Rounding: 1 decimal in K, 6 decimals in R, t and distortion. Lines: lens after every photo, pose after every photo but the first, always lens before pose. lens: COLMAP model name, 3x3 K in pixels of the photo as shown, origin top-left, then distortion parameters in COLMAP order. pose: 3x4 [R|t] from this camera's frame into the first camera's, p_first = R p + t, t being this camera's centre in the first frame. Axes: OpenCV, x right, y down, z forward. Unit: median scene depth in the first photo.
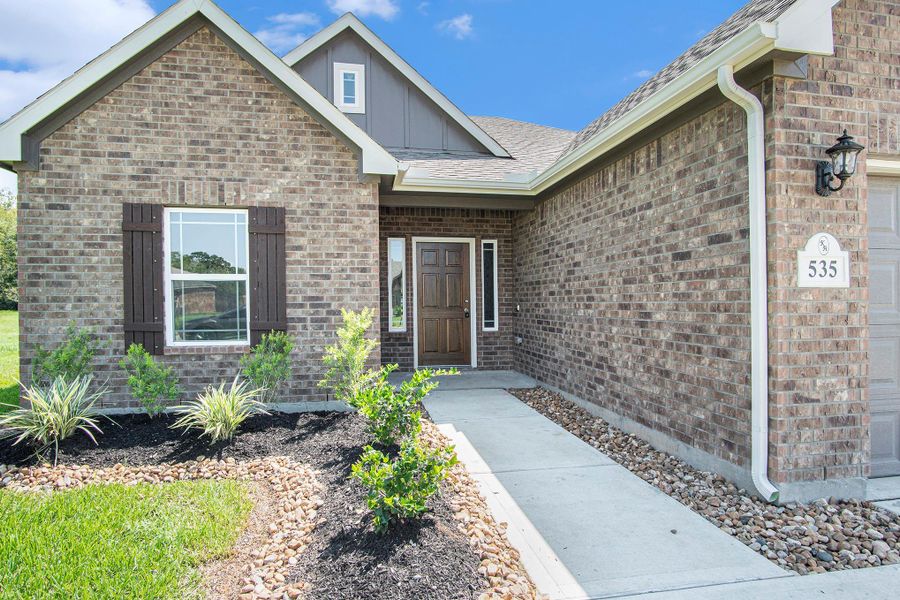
lens RADIAL K [[497.2, 0, 449.4], [0, 497.2, 319.8], [0, 0, 1]] dist [-0.018947, 0.000383]
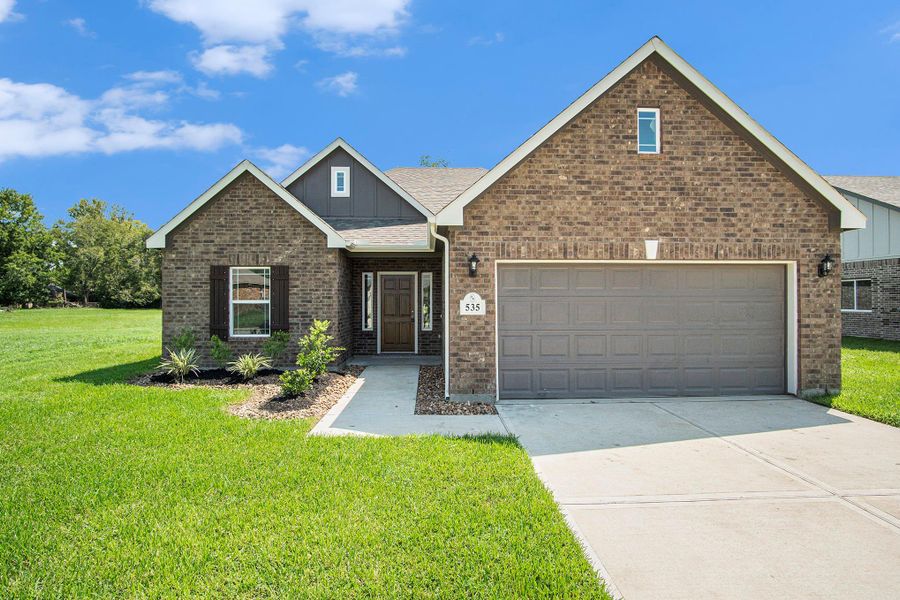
lens RADIAL K [[487.2, 0, 445.2], [0, 487.2, 306.7], [0, 0, 1]] dist [-0.007048, -0.001481]
pose [[0.990542, 0.004030, -0.137154, 0.561626], [-0.007276, 0.999705, -0.023178, -0.028962], [0.137020, 0.023957, 0.990279, -0.832918]]
